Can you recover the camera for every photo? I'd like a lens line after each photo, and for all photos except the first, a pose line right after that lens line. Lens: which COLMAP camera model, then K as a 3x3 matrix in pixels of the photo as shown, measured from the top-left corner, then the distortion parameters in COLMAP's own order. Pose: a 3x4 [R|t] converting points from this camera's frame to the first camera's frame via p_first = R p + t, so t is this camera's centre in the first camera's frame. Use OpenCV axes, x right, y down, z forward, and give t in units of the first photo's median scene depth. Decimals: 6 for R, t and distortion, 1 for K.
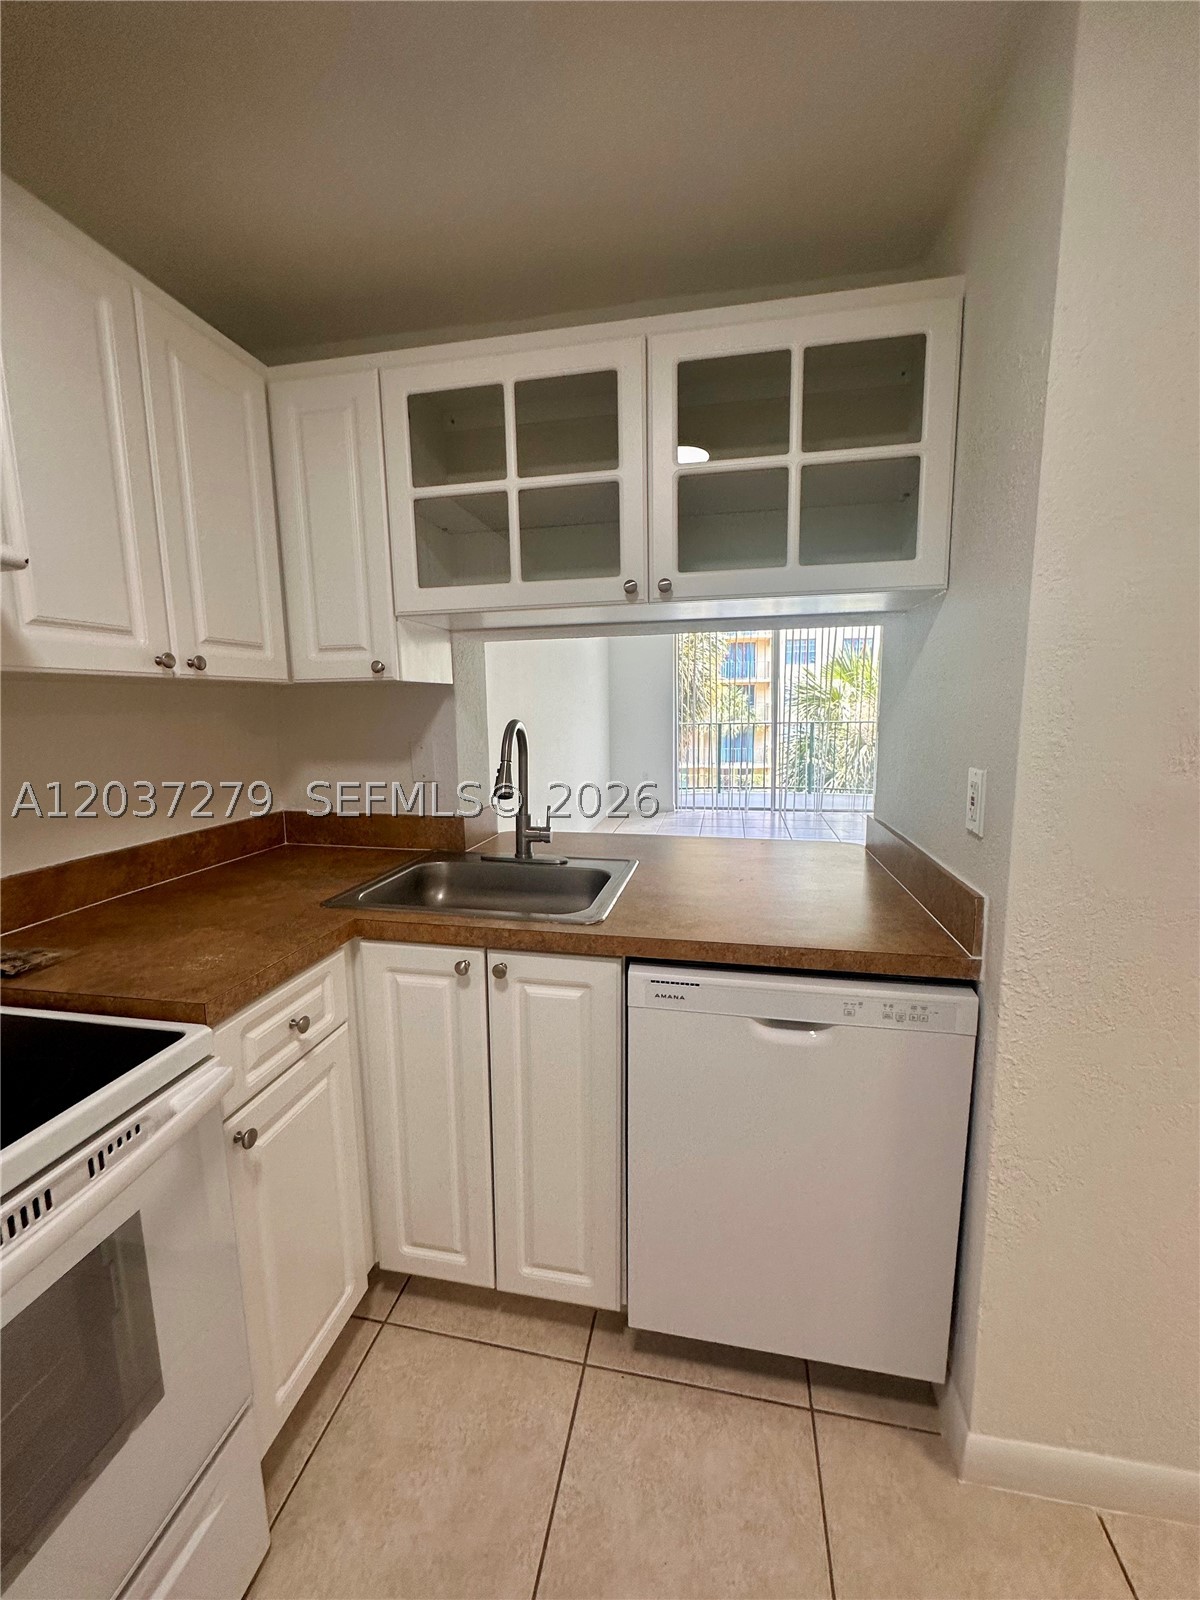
lens RADIAL K [[638.8, 0, 600.0], [0, 638.8, 800.0], [0, 0, 1]] dist [-0.001099, 0.000435]
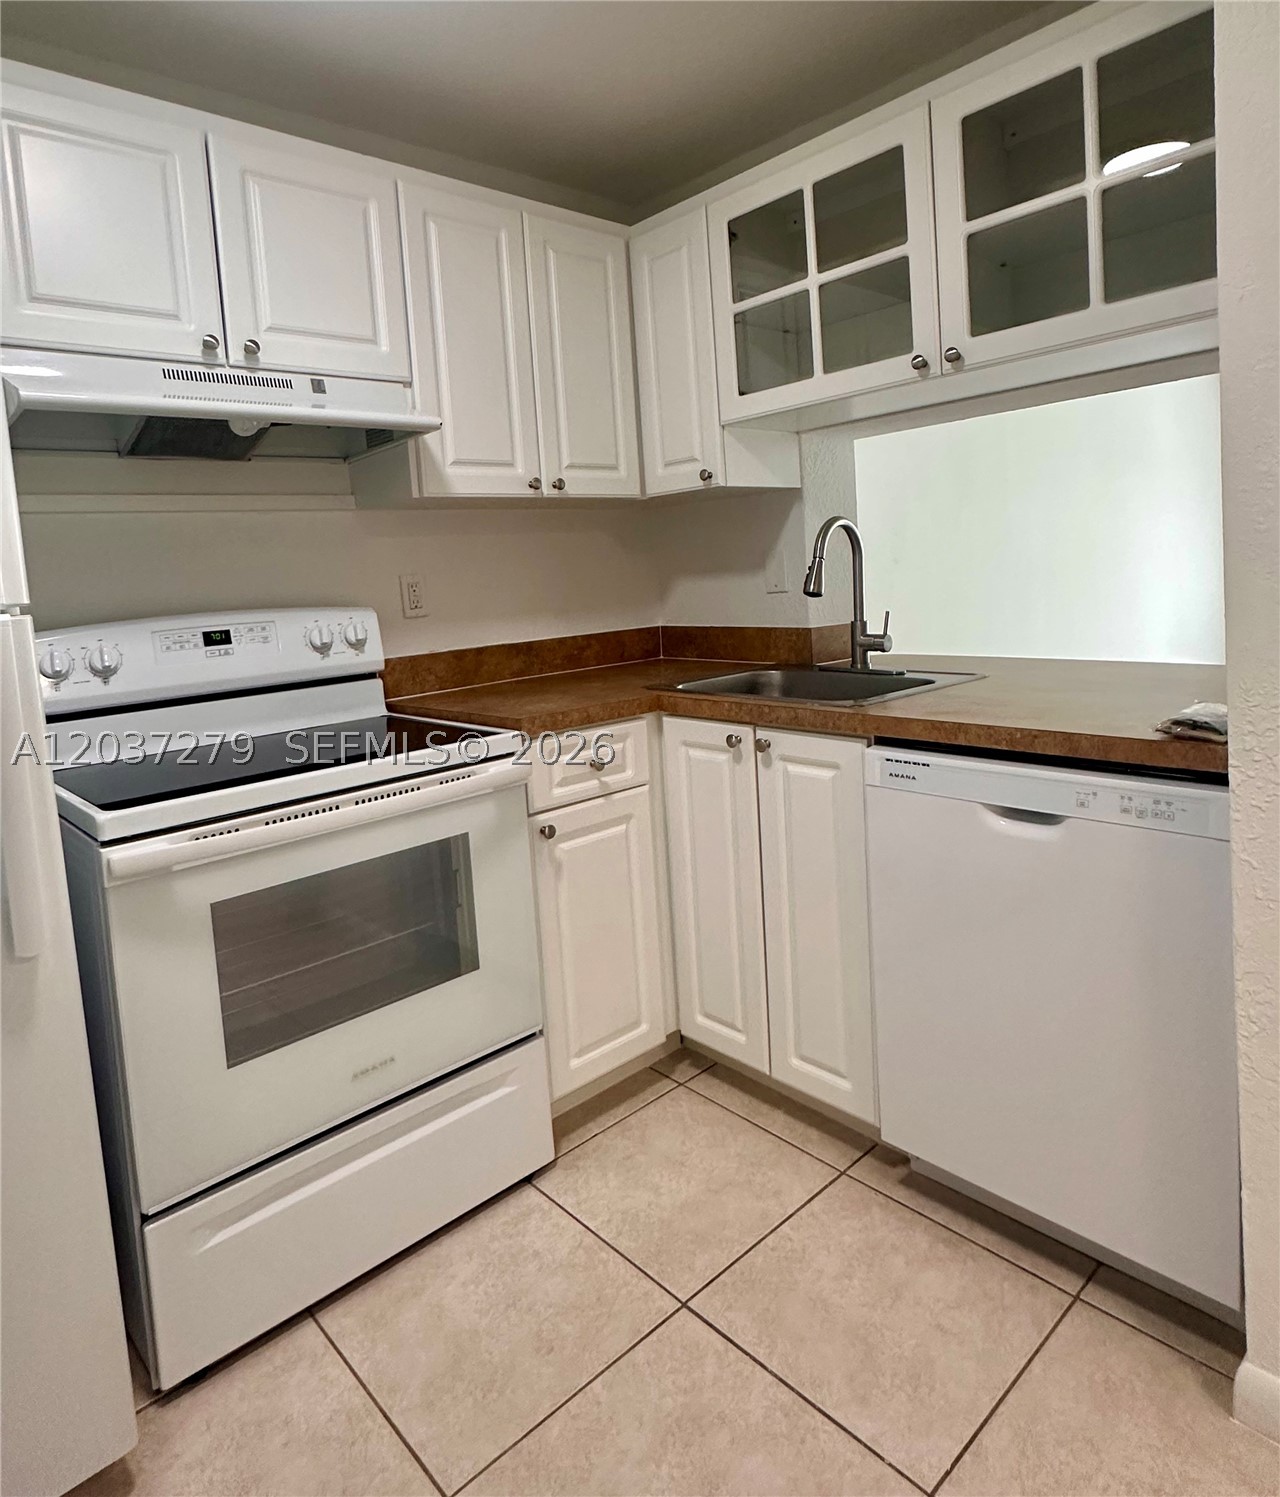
lens RADIAL K [[922.8, 0, 639.2], [0, 922.8, 643.3], [0, 0, 1]] dist [0.002131, 0.001984]
pose [[0.806026, 0.006702, -0.591843, 0.535435], [-0.033047, 0.998886, -0.033694, 0.143798], [0.590958, 0.046717, 0.805349, -0.330445]]
